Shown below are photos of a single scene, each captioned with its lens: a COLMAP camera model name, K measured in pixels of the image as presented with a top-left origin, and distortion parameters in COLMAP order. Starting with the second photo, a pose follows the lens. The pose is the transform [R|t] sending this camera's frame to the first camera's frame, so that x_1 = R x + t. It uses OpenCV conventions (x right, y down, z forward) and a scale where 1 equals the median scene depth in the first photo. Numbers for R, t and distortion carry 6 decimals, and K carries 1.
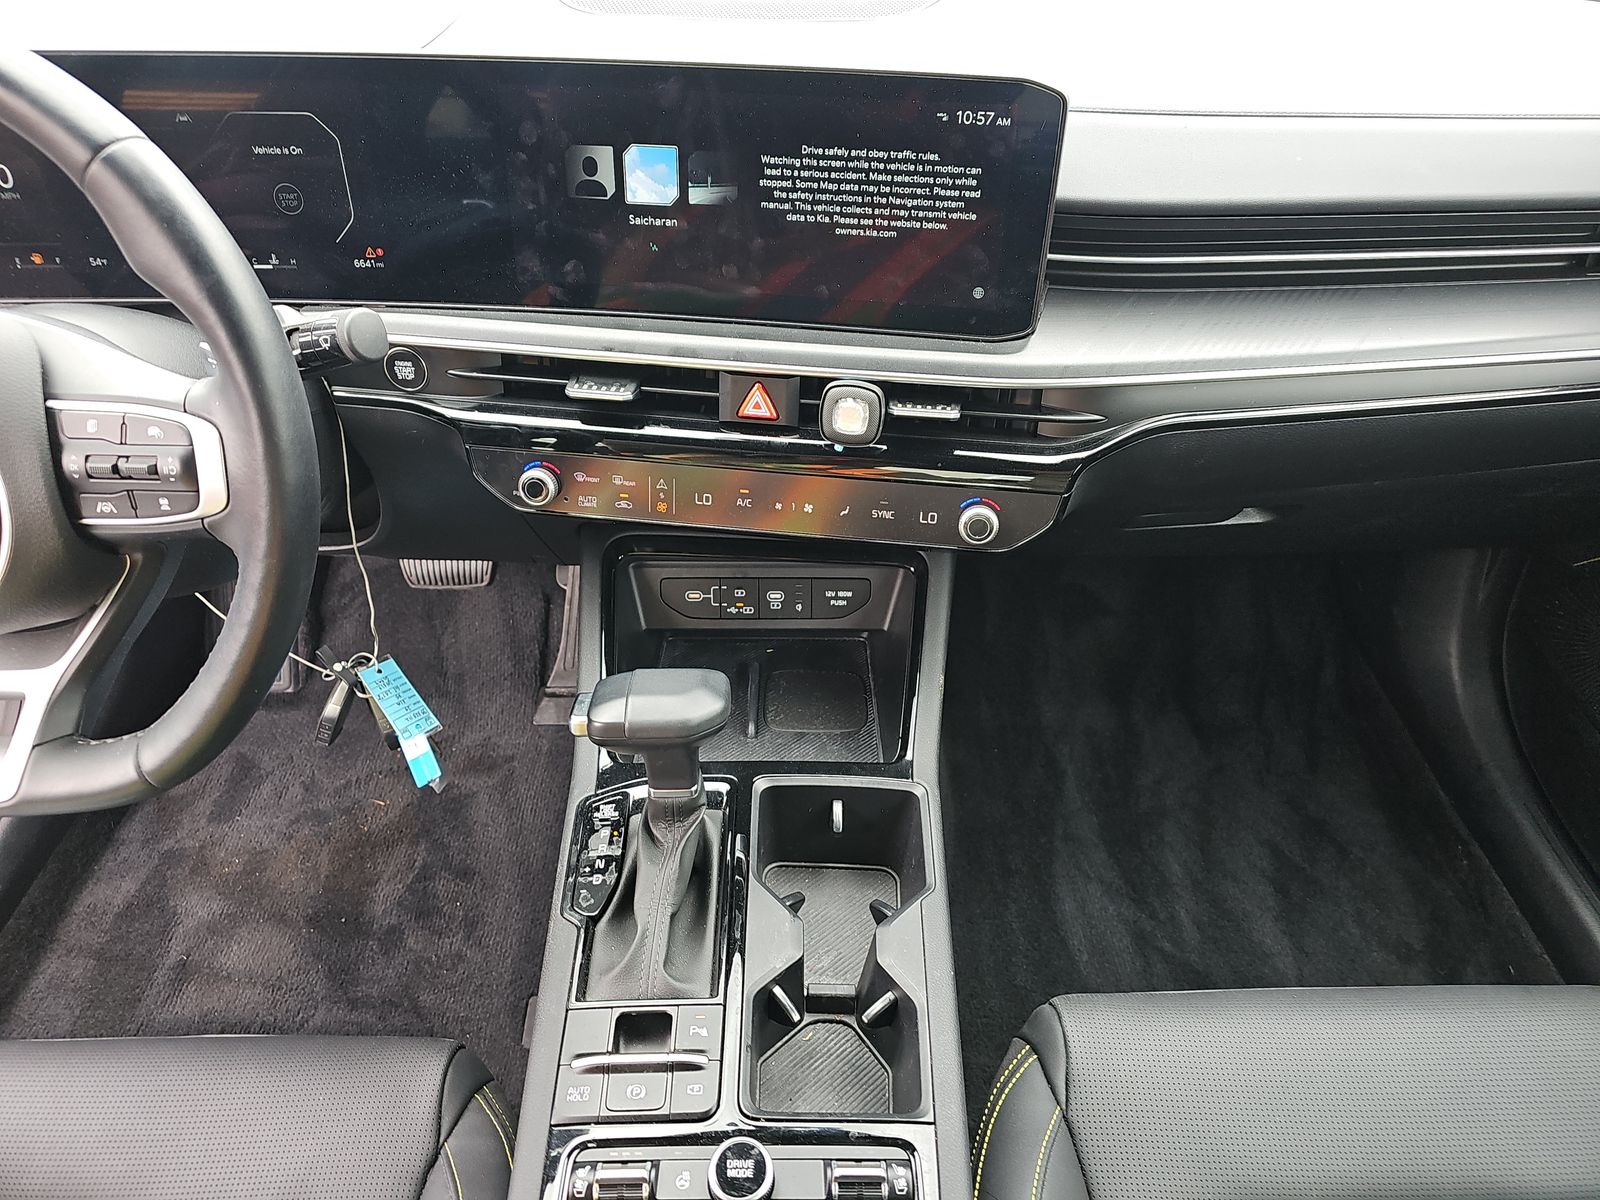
lens RADIAL K [[1035.2, 0, 811.4], [0, 1035.2, 583.6], [0, 0, 1]] dist [-0.003129, -0.005468]
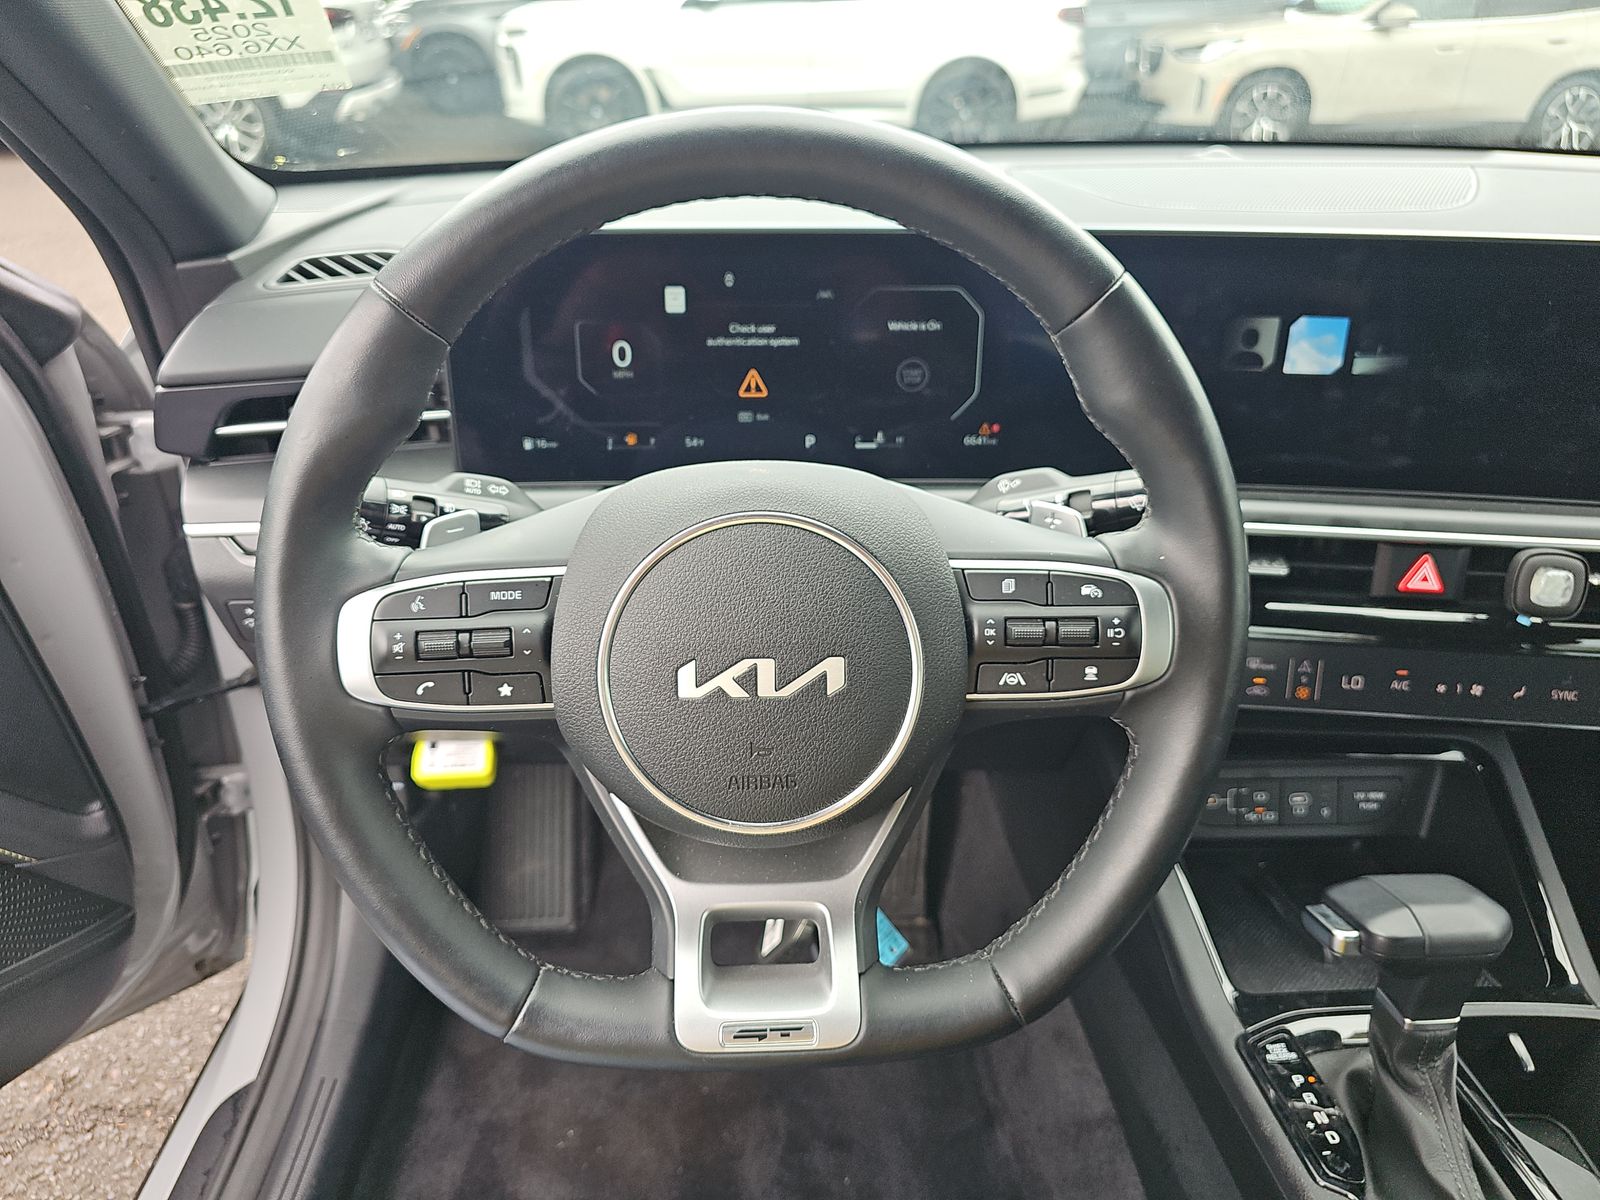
lens RADIAL K [[1035.2, 0, 786.7], [0, 1035.2, 595.1], [0, 0, 1]] dist [-0.003129, -0.005468]
pose [[0.999756, -0.015248, 0.015971, -0.633075], [0.018267, 0.977468, -0.210291, 0.025192], [-0.012405, 0.210532, 0.977508, 0.106803]]
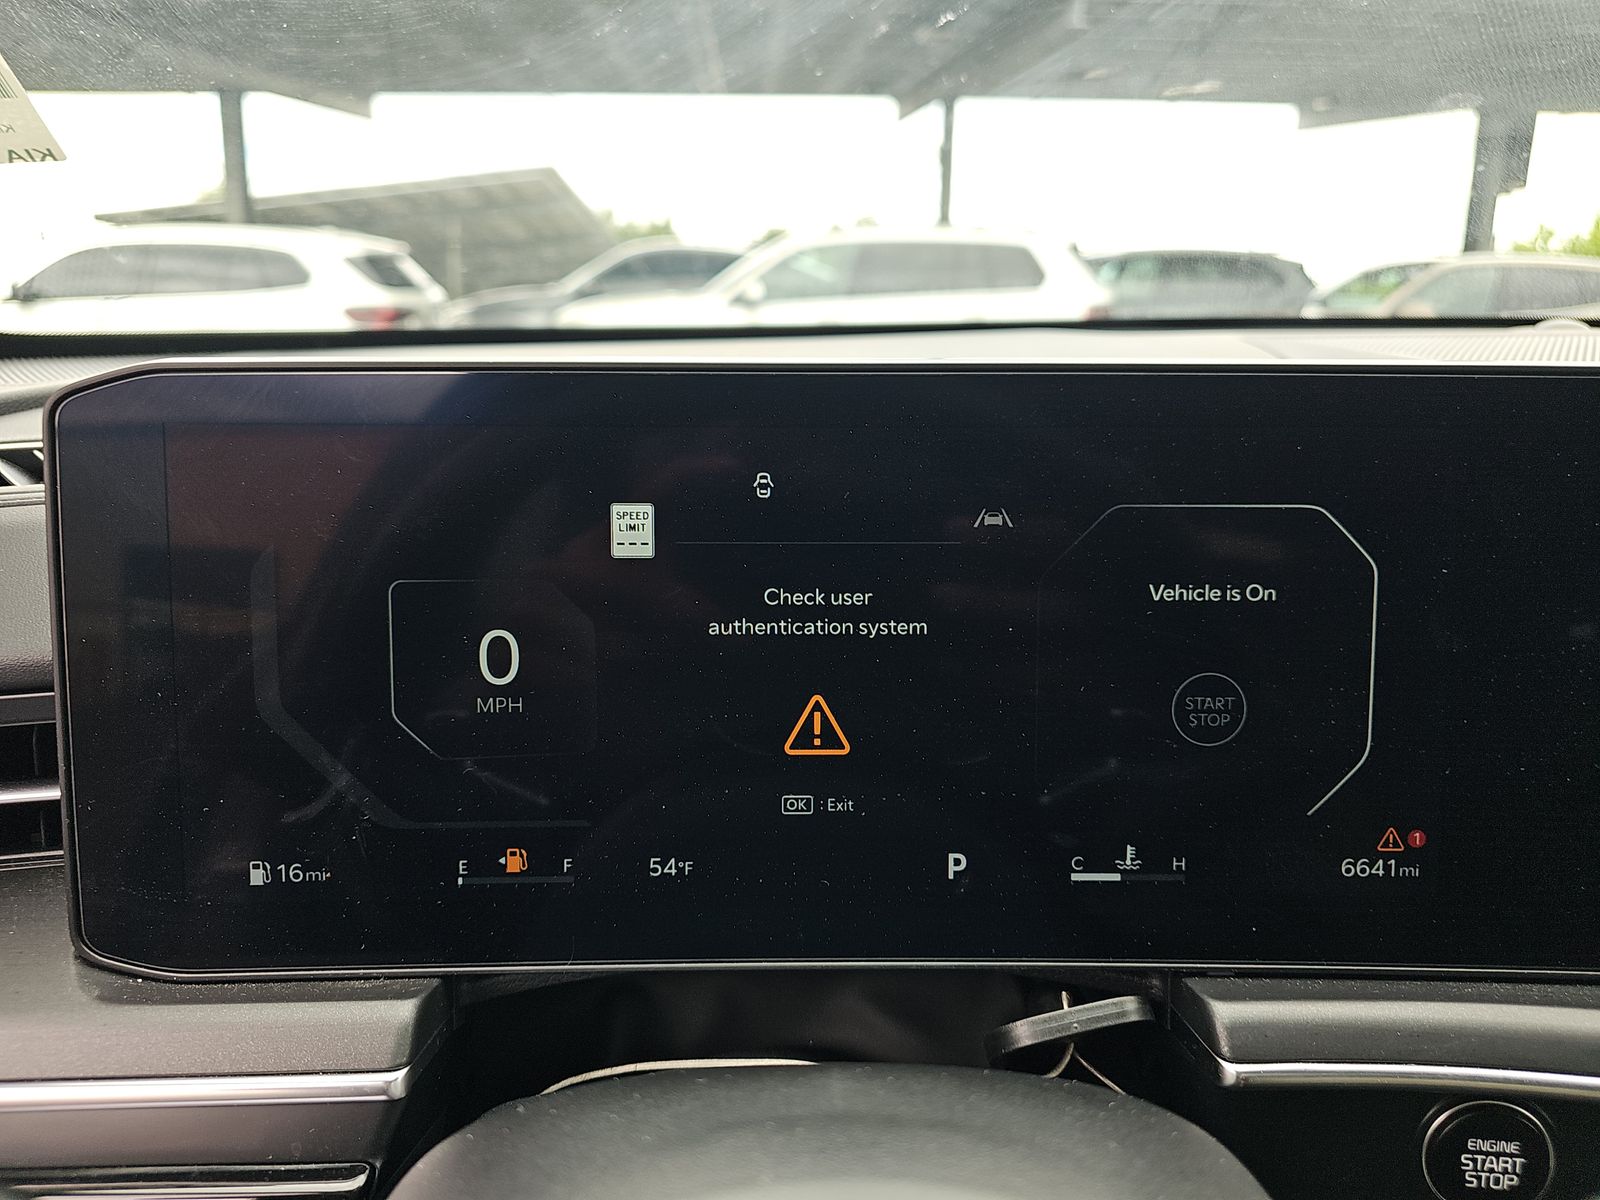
lens RADIAL K [[1035.2, 0, 806.8], [0, 1035.2, 607.7], [0, 0, 1]] dist [-0.003129, -0.005468]
pose [[0.999960, -0.008152, -0.003673, -0.647979], [0.005777, 0.902575, -0.430493, -0.236950], [0.006824, 0.430455, 0.902586, 0.622186]]
